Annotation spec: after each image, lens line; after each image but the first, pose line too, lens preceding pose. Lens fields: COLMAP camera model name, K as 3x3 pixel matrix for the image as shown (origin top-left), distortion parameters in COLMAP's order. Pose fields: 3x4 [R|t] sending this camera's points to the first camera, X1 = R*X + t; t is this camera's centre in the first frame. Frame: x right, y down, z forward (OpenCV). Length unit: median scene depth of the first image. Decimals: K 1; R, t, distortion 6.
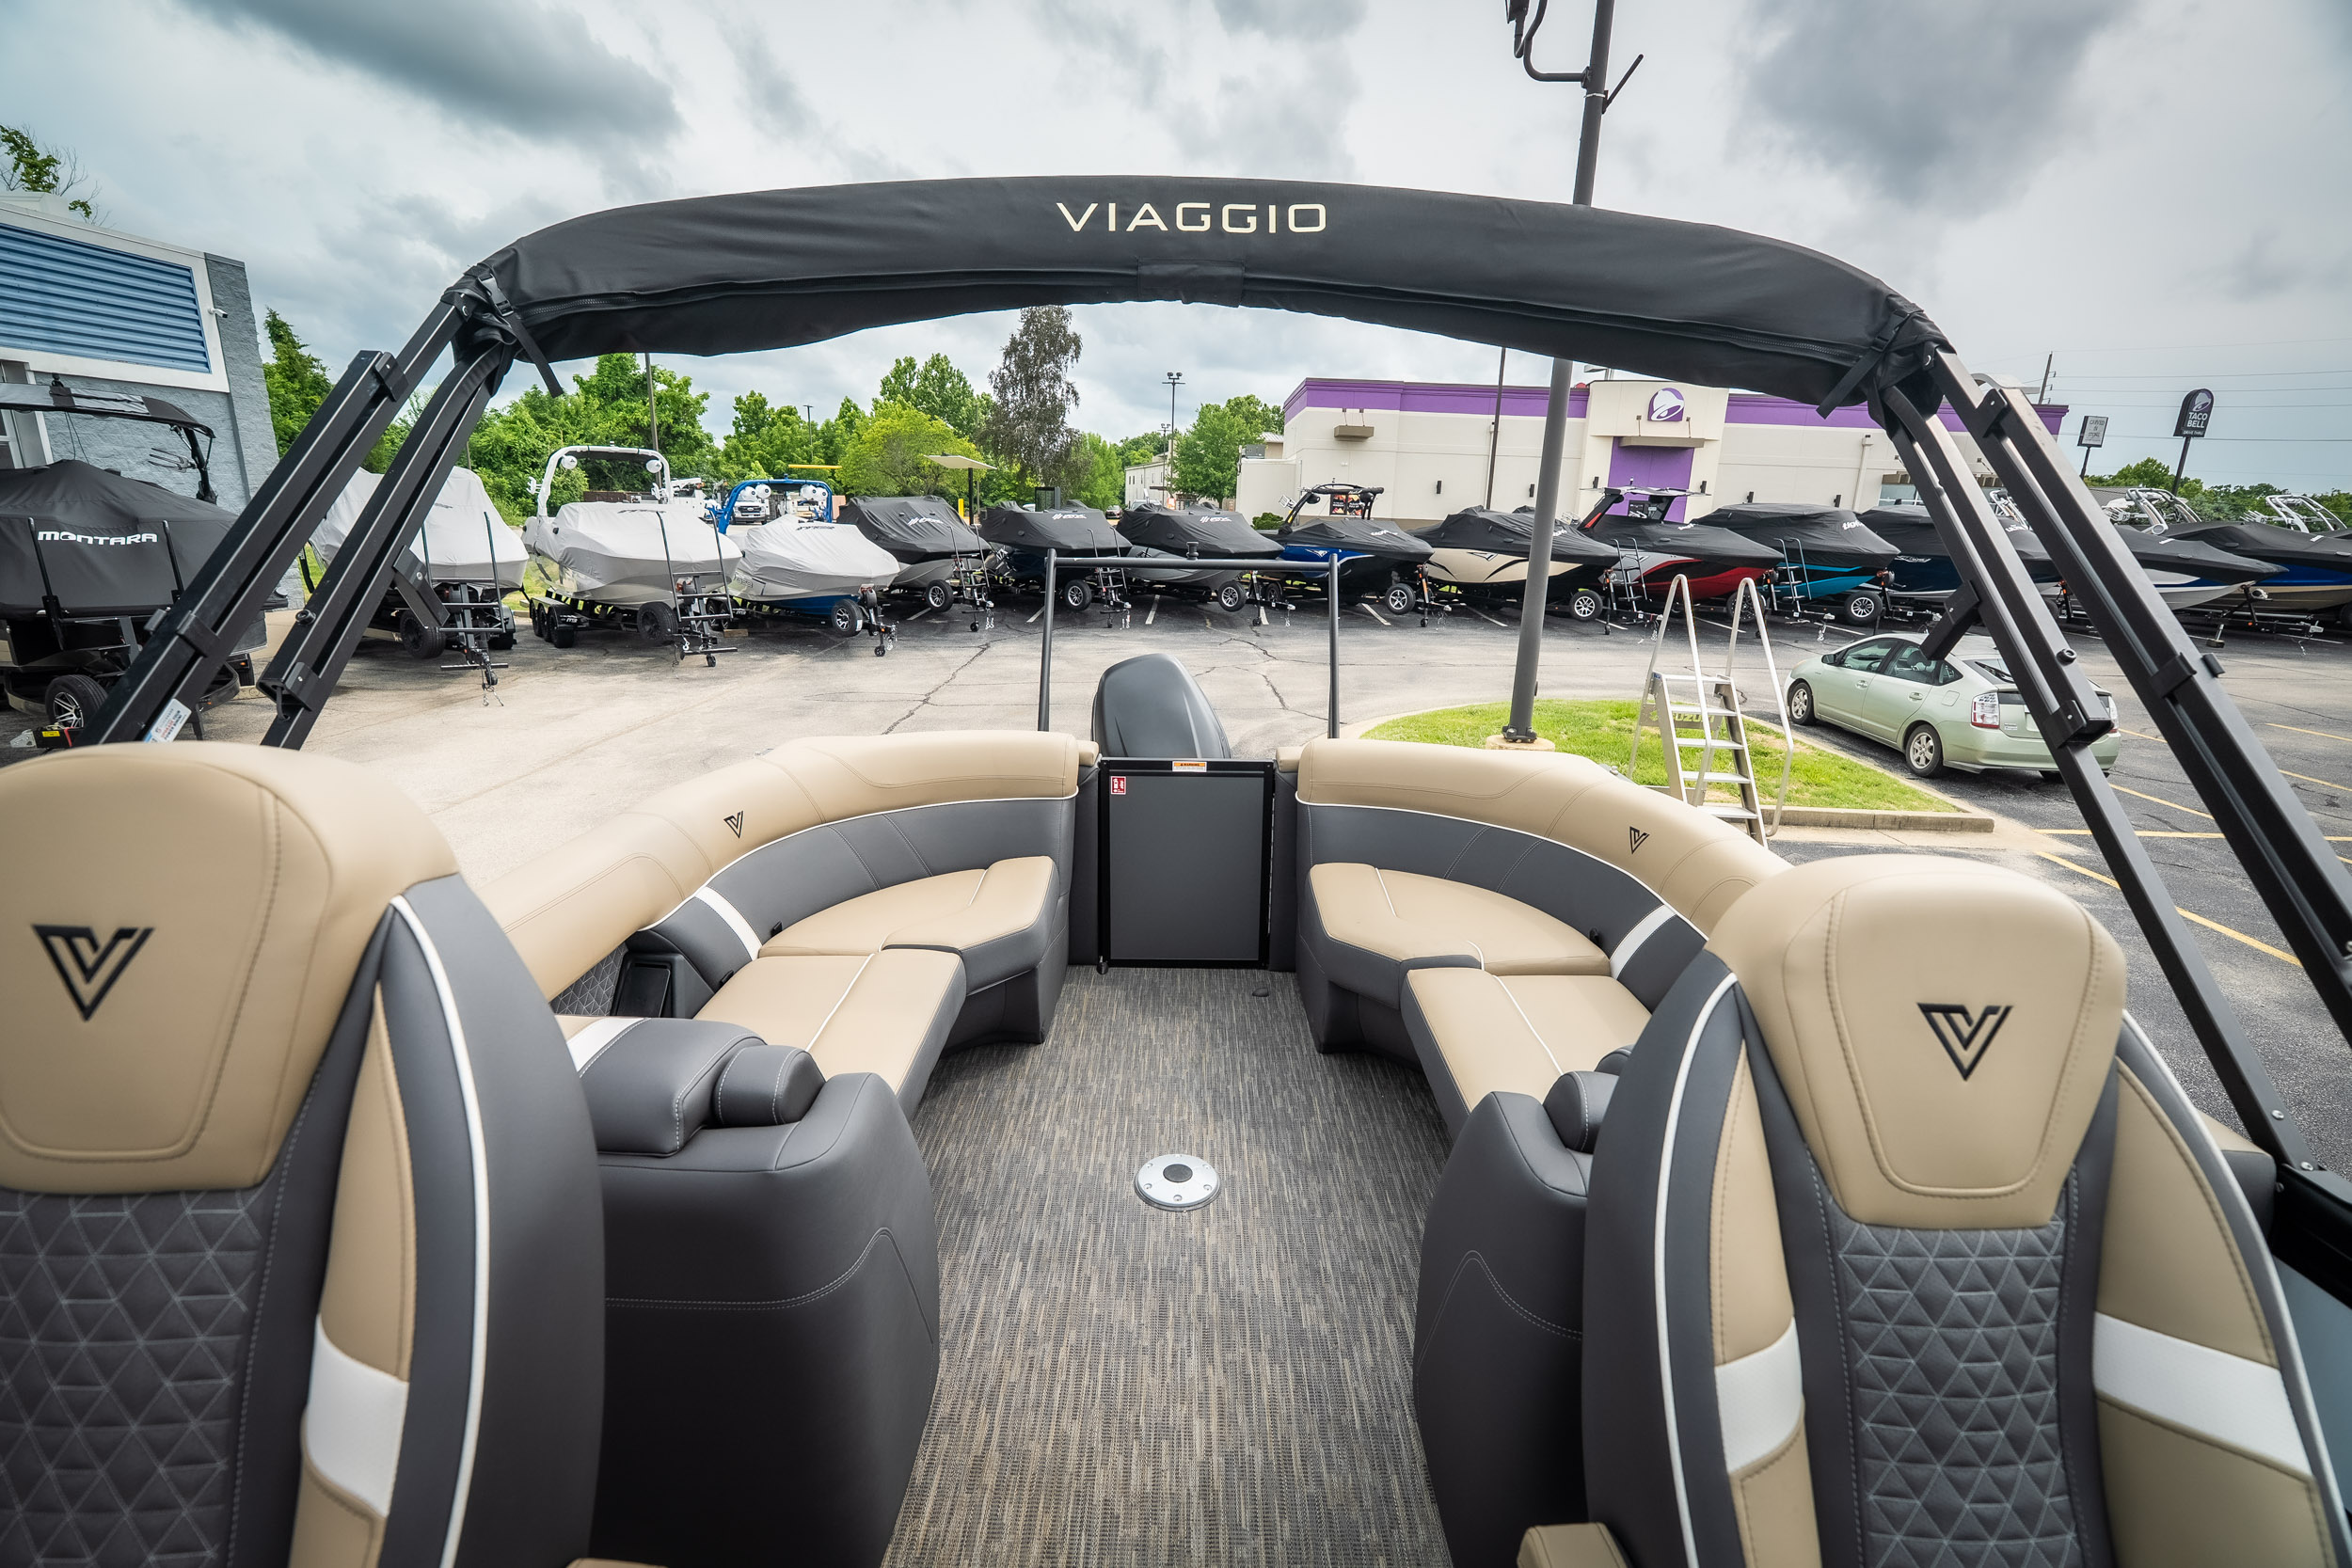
lens RADIAL K [[1077.6, 0, 1176.0], [0, 1077.6, 784.0], [0, 0, 1]] dist [-0.002606, 0.003330]
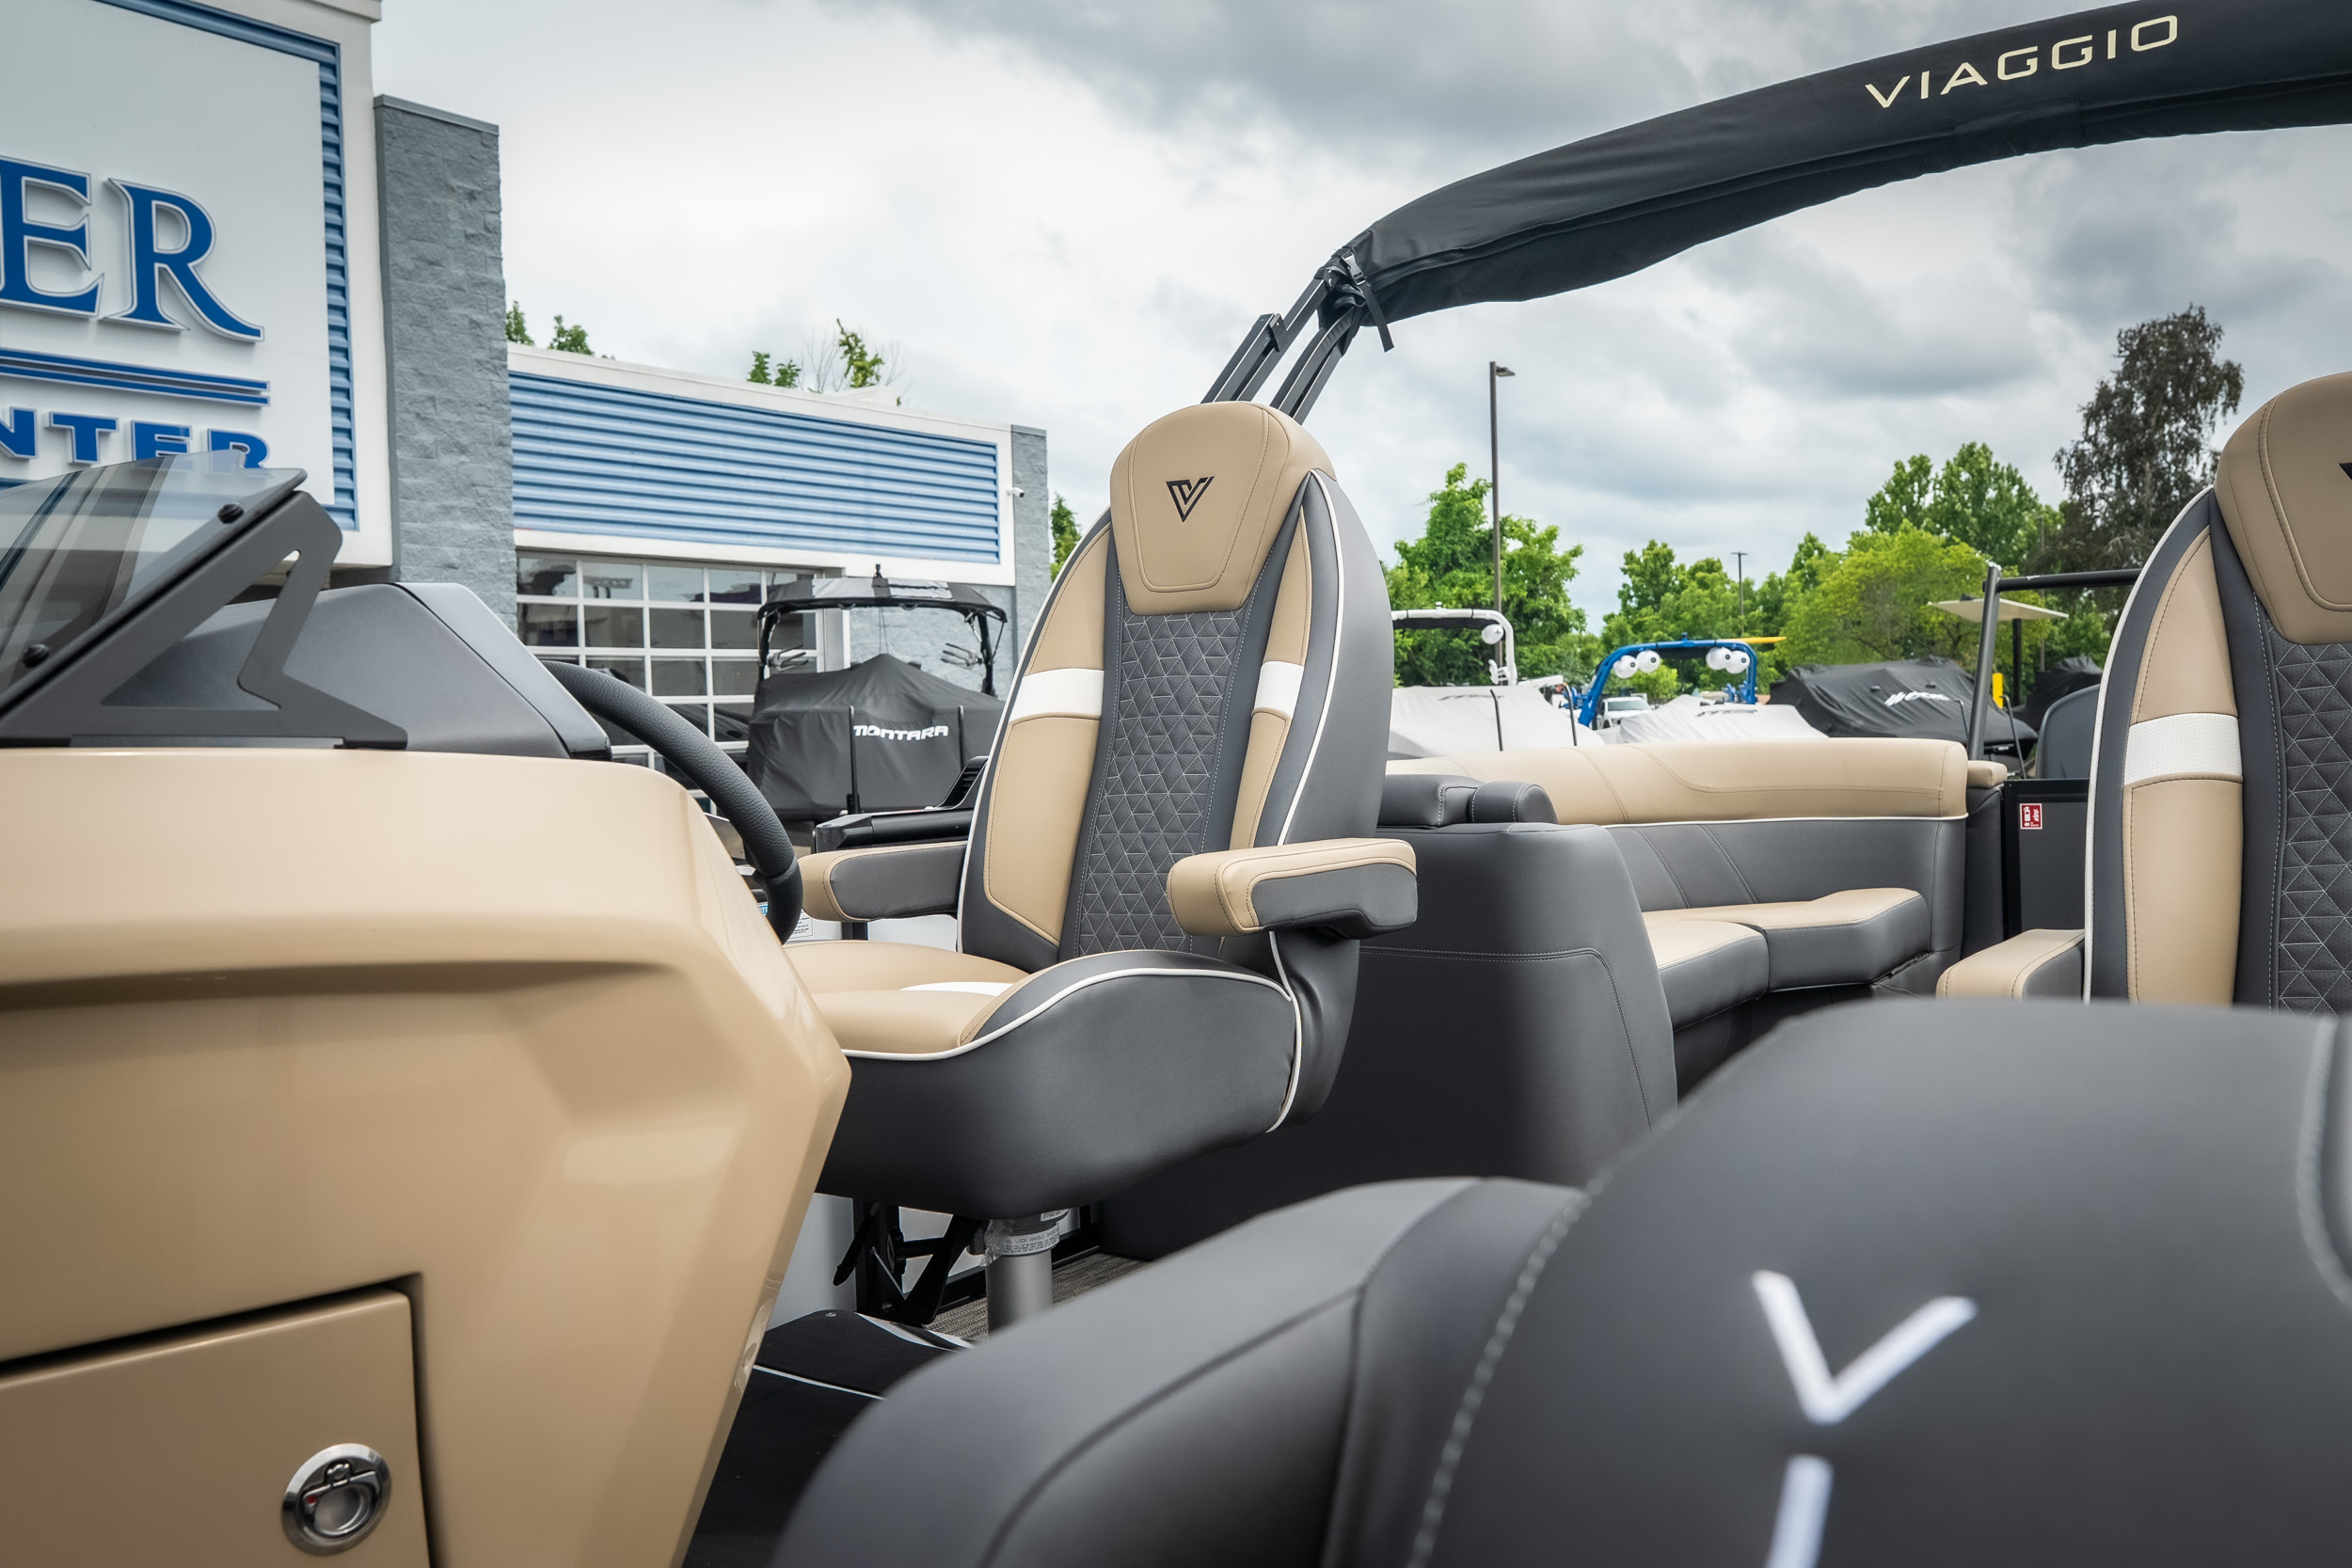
lens RADIAL K [[1905.9, 0, 1176.0], [0, 1905.9, 784.0], [0, 0, 1]] dist [0.007838, 0.006650]
pose [[0.822680, -0.026638, -0.567880, 0.055893], [-0.095294, 0.978307, -0.183943, 0.074432], [0.560460, 0.205442, 0.802295, -0.098675]]
